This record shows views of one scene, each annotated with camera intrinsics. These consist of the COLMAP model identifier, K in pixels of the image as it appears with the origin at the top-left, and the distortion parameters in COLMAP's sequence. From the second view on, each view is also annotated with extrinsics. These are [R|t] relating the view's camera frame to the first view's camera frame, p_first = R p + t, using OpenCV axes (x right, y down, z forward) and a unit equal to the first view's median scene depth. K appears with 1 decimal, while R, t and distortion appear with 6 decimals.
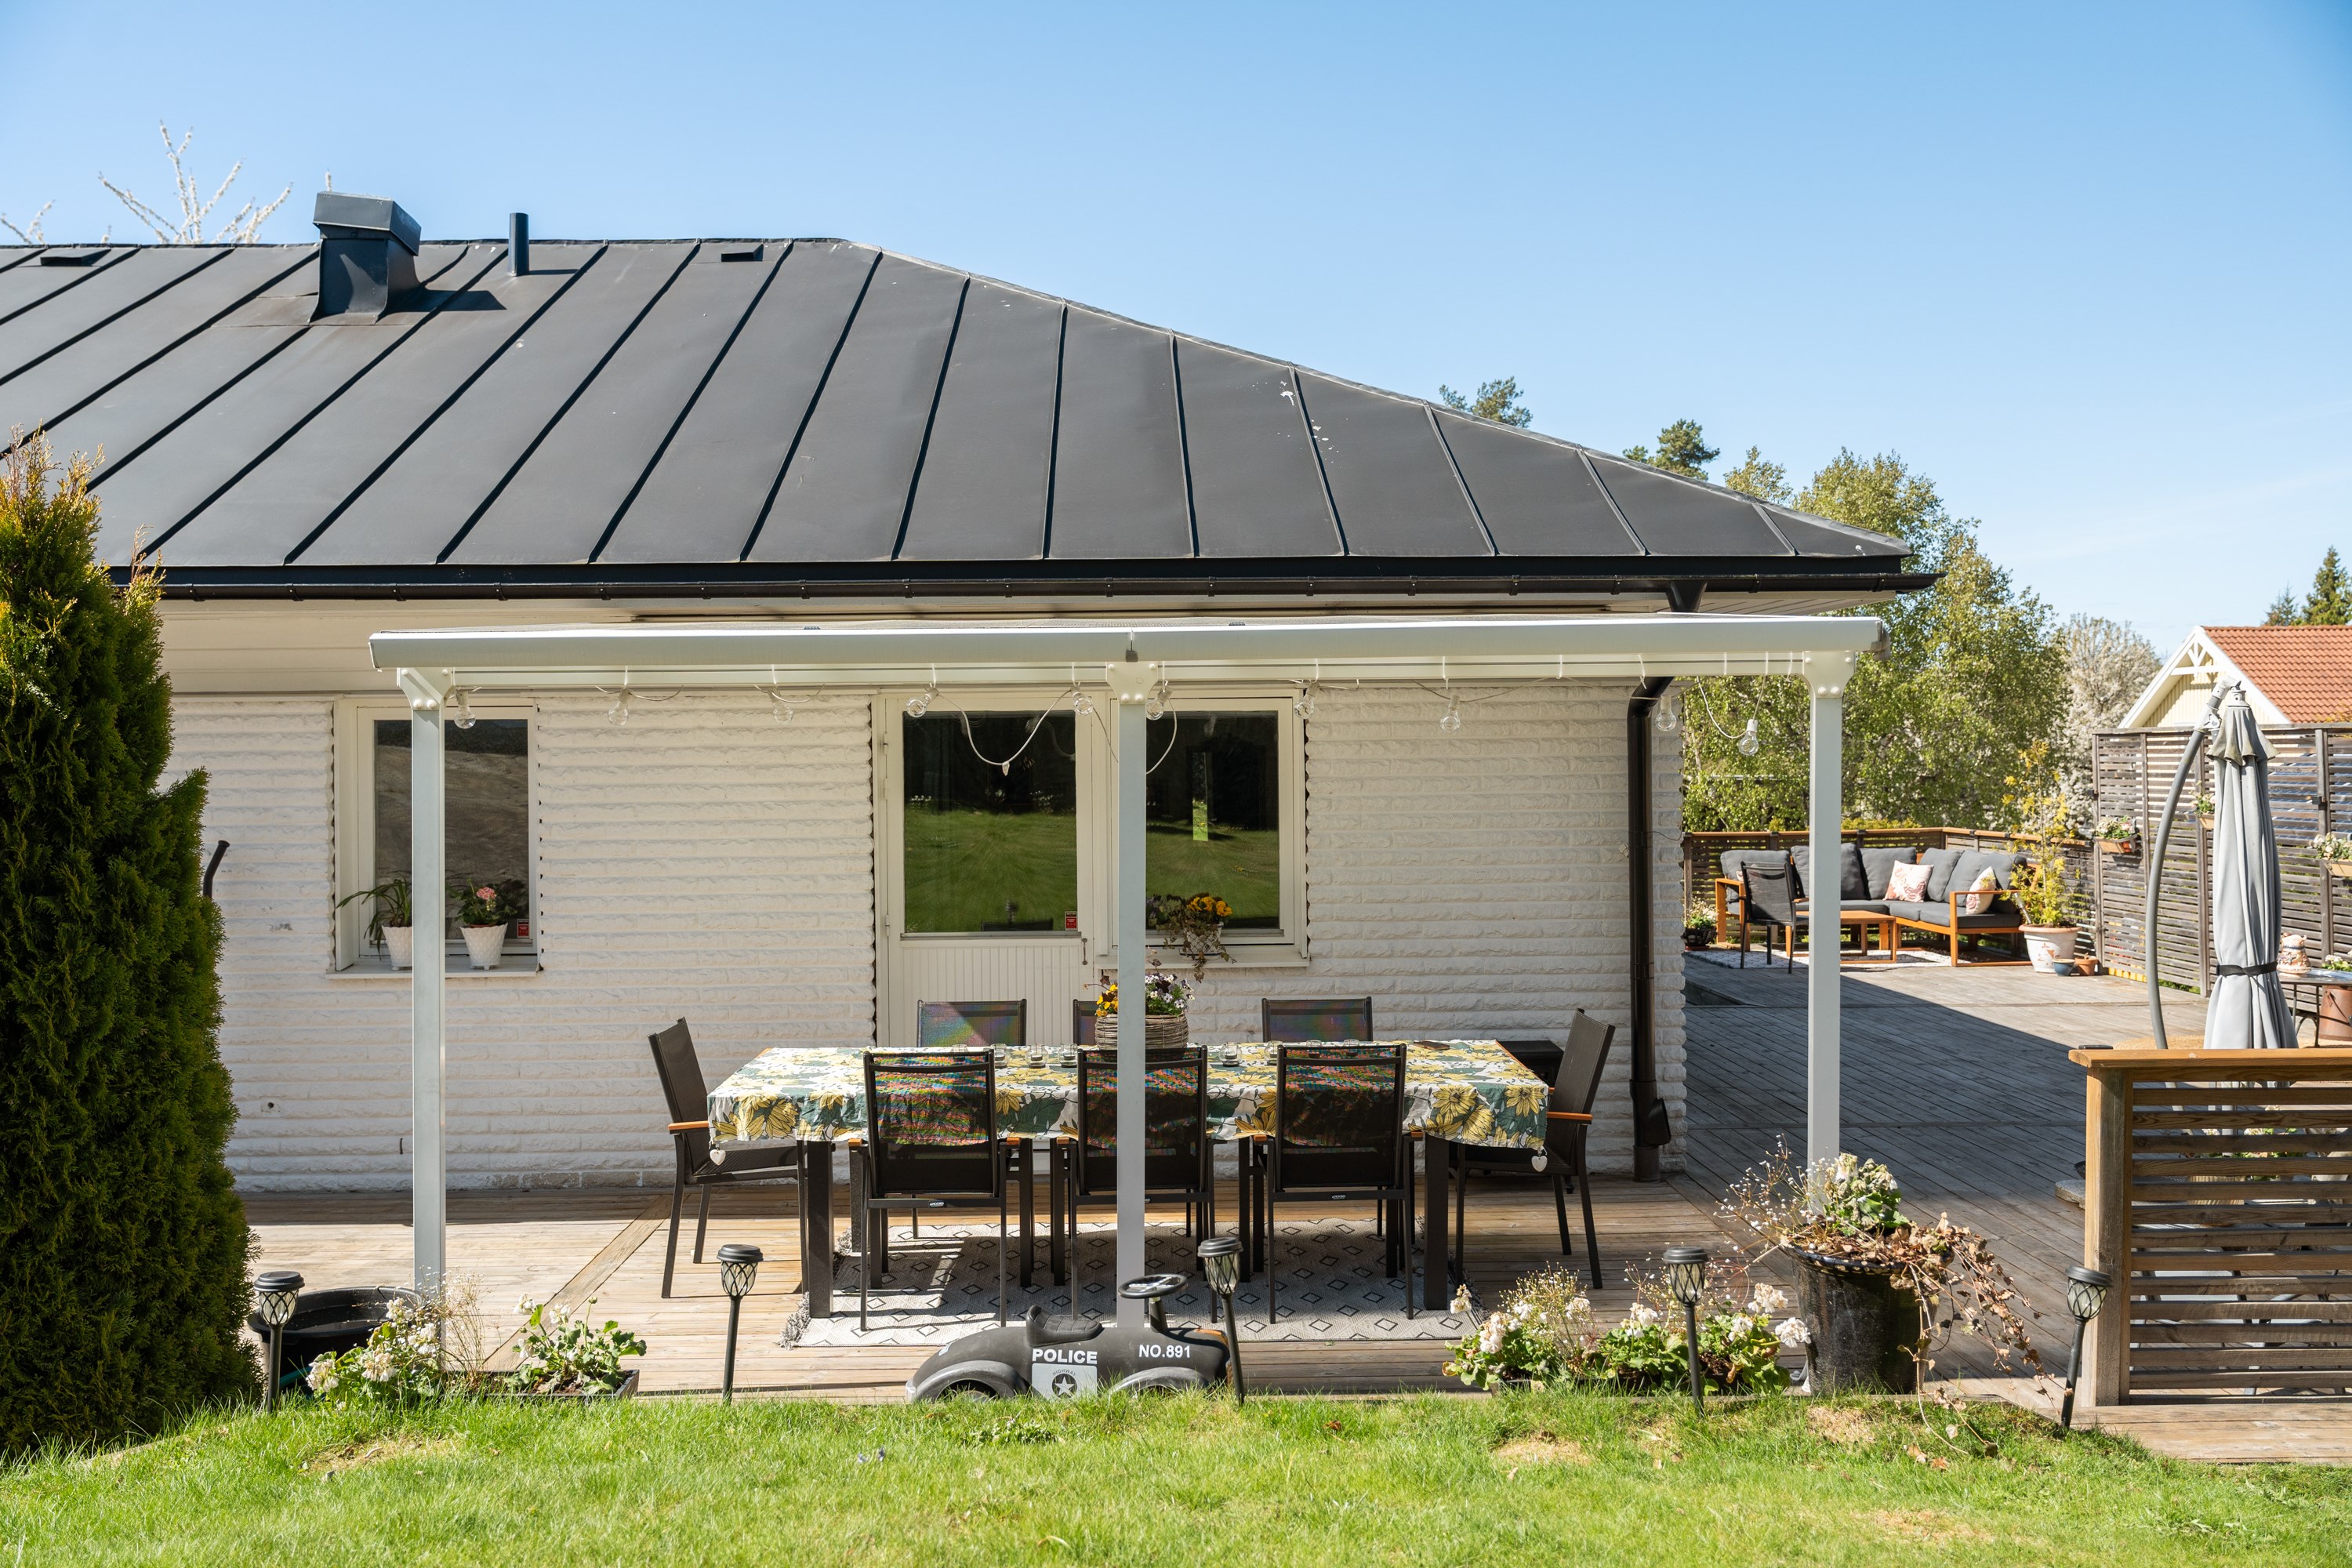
lens RADIAL K [[1963.6, 0, 1175.3], [0, 1963.6, 774.1], [0, 0, 1]] dist [-0.004235, 0.005041]
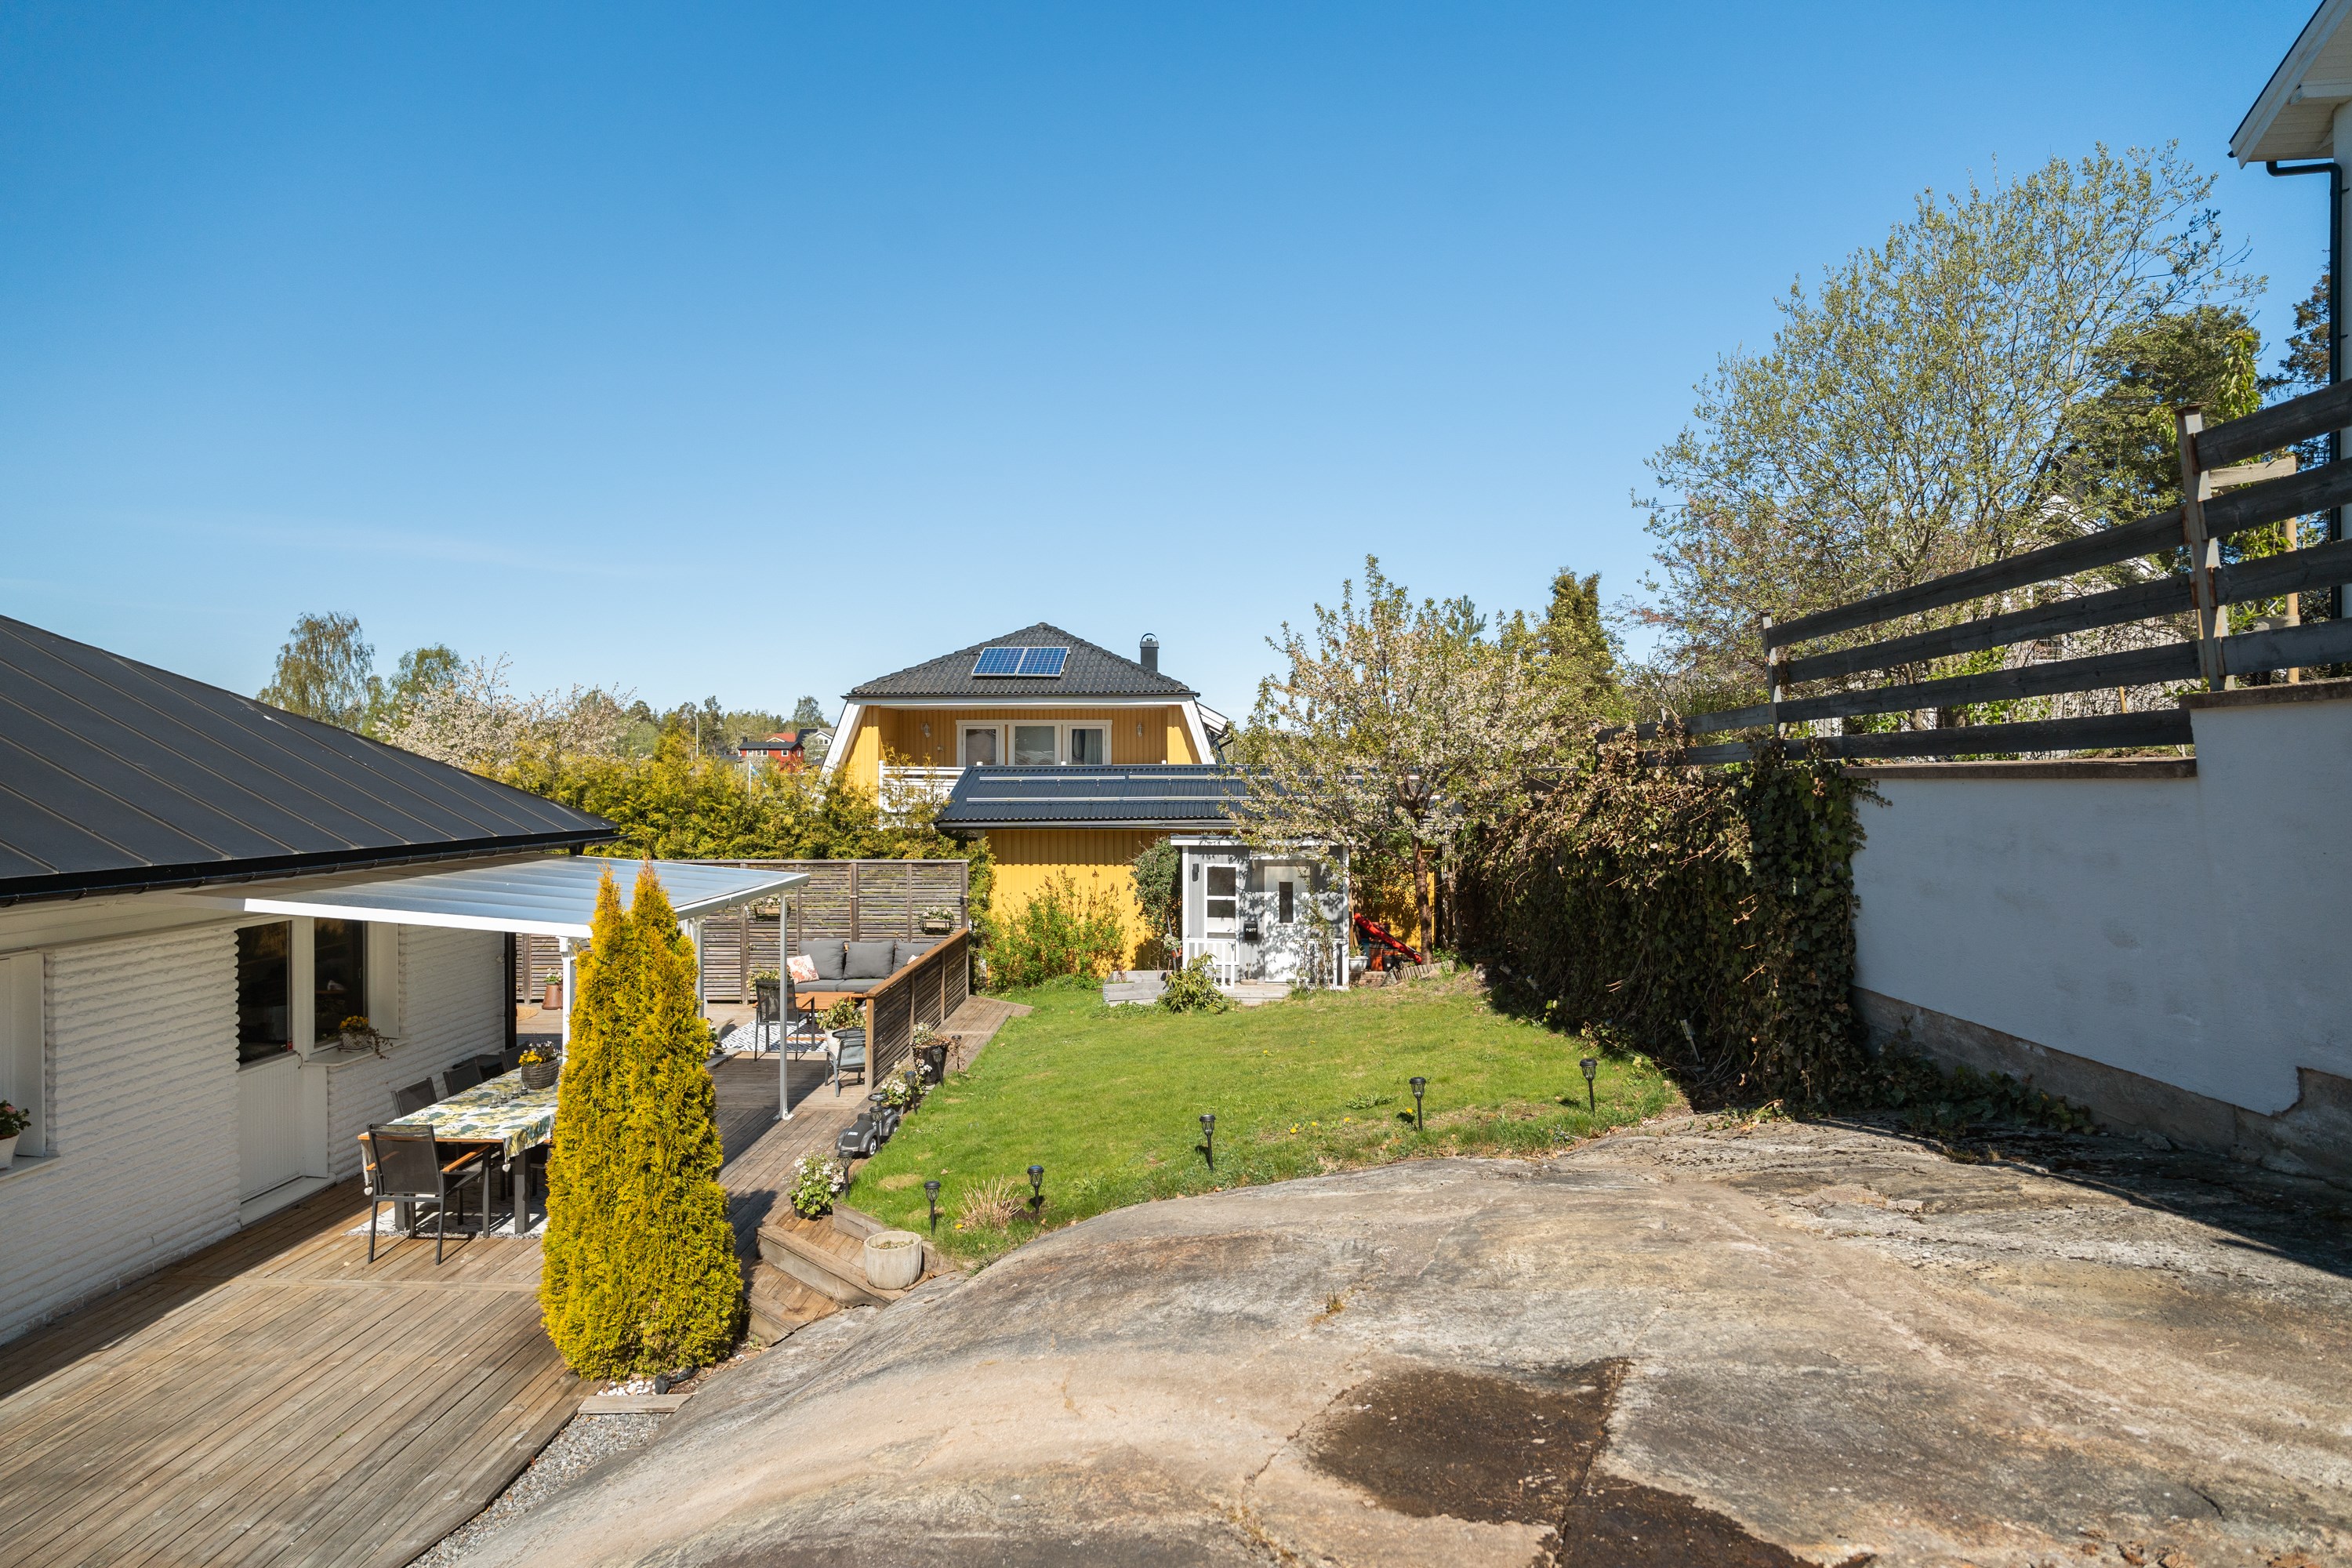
lens RADIAL K [[1299.5, 0, 1172.7], [0, 1299.5, 790.8], [0, 0, 1]] dist [-0.009253, -0.001547]
pose [[0.008601, -0.000463, 0.999963, -1.195302], [0.013078, 0.999914, 0.000351, -0.138708], [-0.999877, 0.013074, 0.008606, 0.231799]]
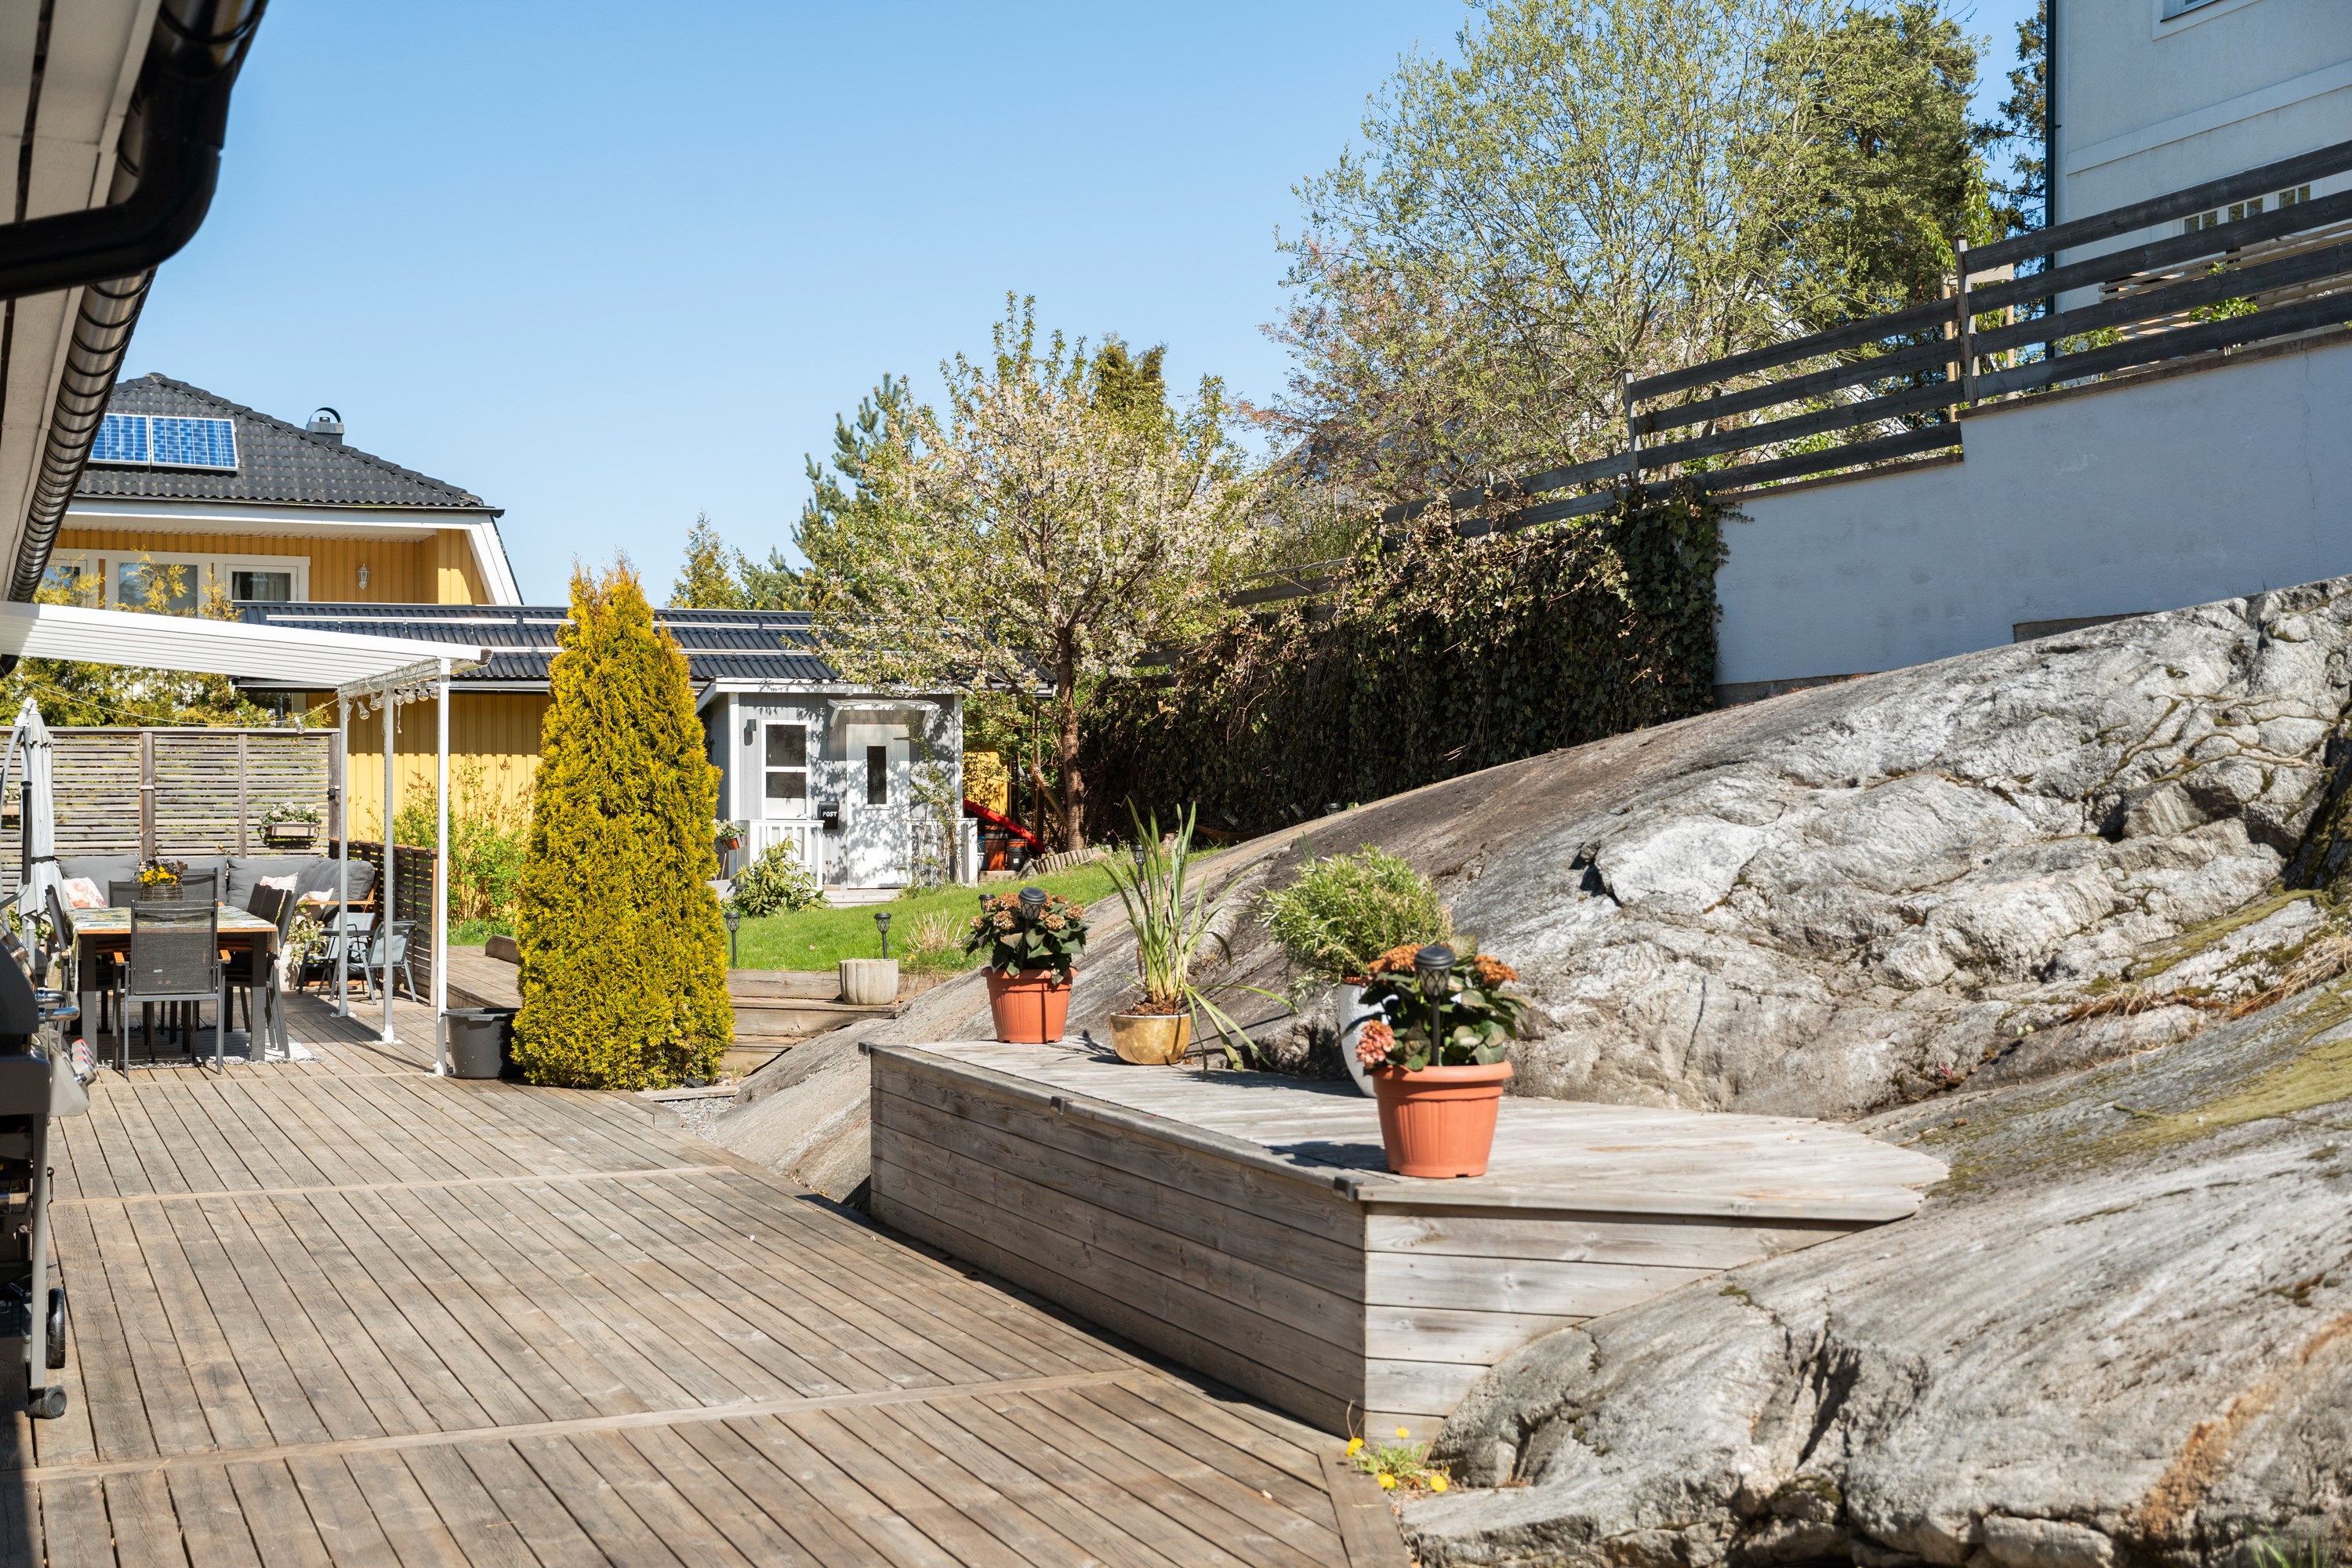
lens RADIAL K [[2807.2, 0, 1177.0], [0, 2807.2, 782.3], [0, 0, 1]] dist [0.014260, 0.000000]
pose [[-0.403886, 0.011095, 0.914742, -2.670050], [0.015476, 0.999866, -0.005294, 0.190322], [-0.914678, 0.012018, -0.404004, 1.488844]]
